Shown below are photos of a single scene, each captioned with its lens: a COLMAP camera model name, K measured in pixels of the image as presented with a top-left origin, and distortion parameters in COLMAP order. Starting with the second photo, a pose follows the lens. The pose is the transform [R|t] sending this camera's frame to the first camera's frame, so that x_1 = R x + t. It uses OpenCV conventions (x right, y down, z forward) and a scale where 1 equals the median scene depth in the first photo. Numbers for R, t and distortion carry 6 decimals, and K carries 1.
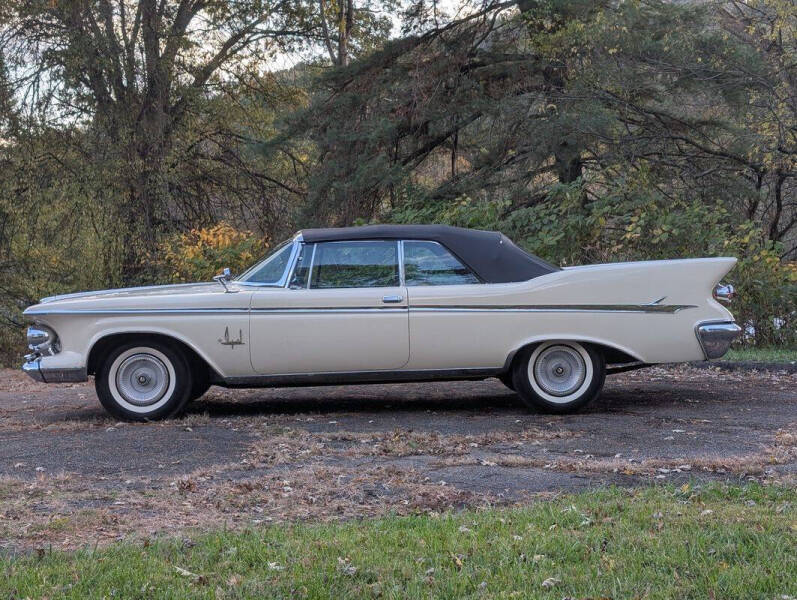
lens RADIAL K [[1215.9, 0, 398.5], [0, 1215.9, 300.0], [0, 0, 1]] dist [0.207701, -0.888222]
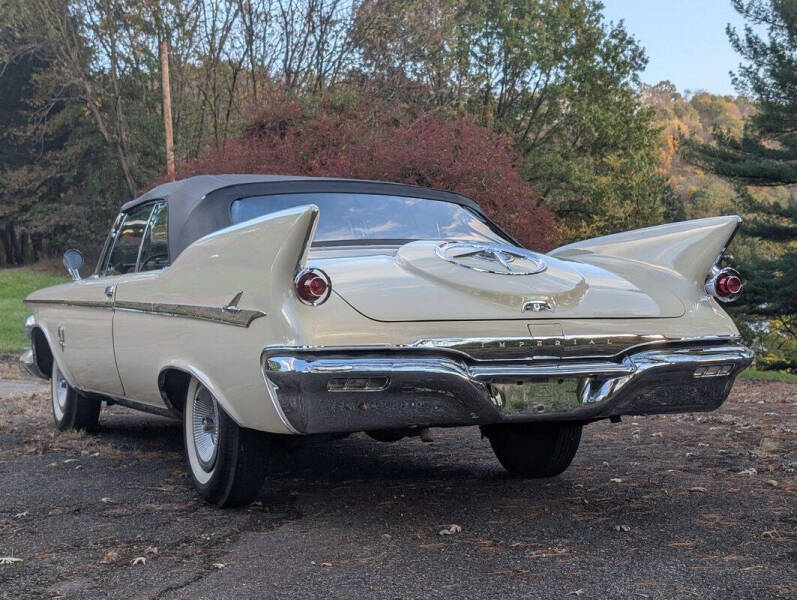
lens RADIAL K [[1216.1, 0, 372.8], [0, 1216.1, 296.2], [0, 0, 1]] dist [0.248228, -1.293715]
pose [[0.405513, 0.012803, -0.914000, 0.668135], [-0.018006, 0.999820, 0.006016, -0.004759], [0.913912, 0.014018, 0.405670, 0.844283]]
